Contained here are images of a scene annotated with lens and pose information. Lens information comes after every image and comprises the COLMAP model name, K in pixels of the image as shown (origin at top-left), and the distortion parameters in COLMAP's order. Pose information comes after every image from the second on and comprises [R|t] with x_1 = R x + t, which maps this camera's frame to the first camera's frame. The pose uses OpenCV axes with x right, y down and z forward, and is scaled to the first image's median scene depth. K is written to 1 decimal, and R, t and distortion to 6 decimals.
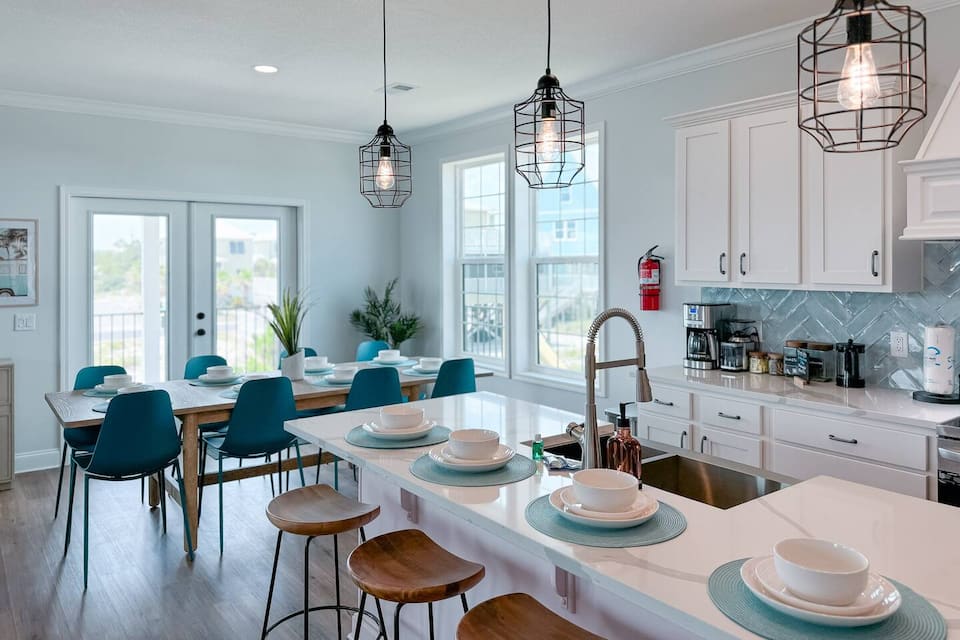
lens RADIAL K [[701.6, 0, 480.7], [0, 701.6, 248.4], [0, 0, 1]] dist [0.003377, 0.000440]
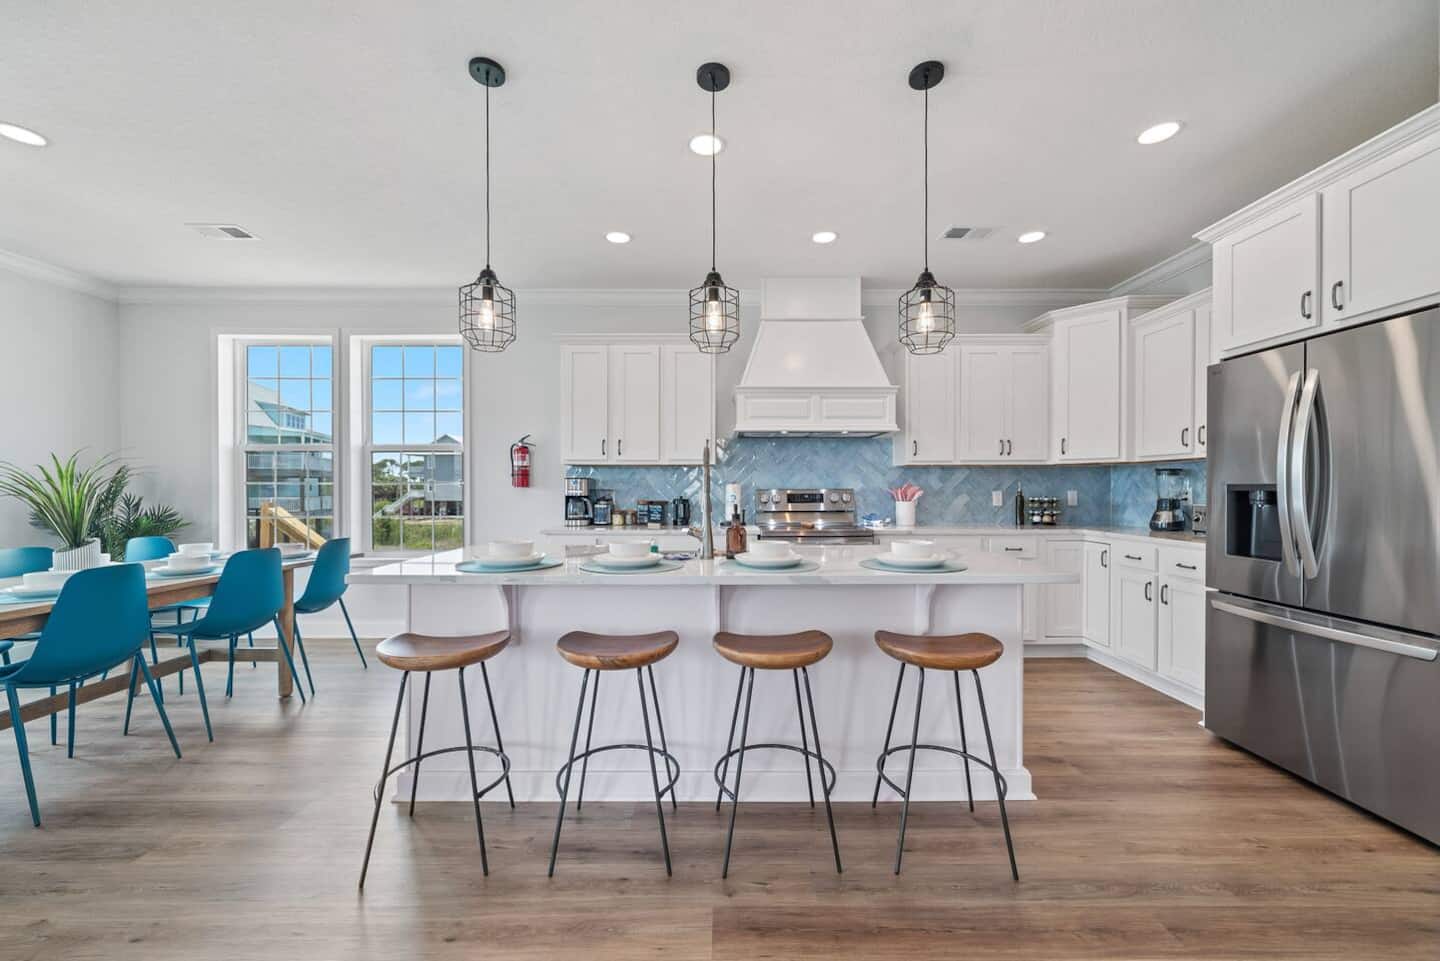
lens RADIAL K [[551.4, 0, 720.0], [0, 551.4, 480.5], [0, 0, 1]] dist [0.072120, -0.029530]
pose [[0.613488, 0.012195, 0.789610, -0.371588], [-0.013279, 0.999899, -0.005126, 0.088038], [-0.789592, -0.007340, 0.613588, 0.134766]]
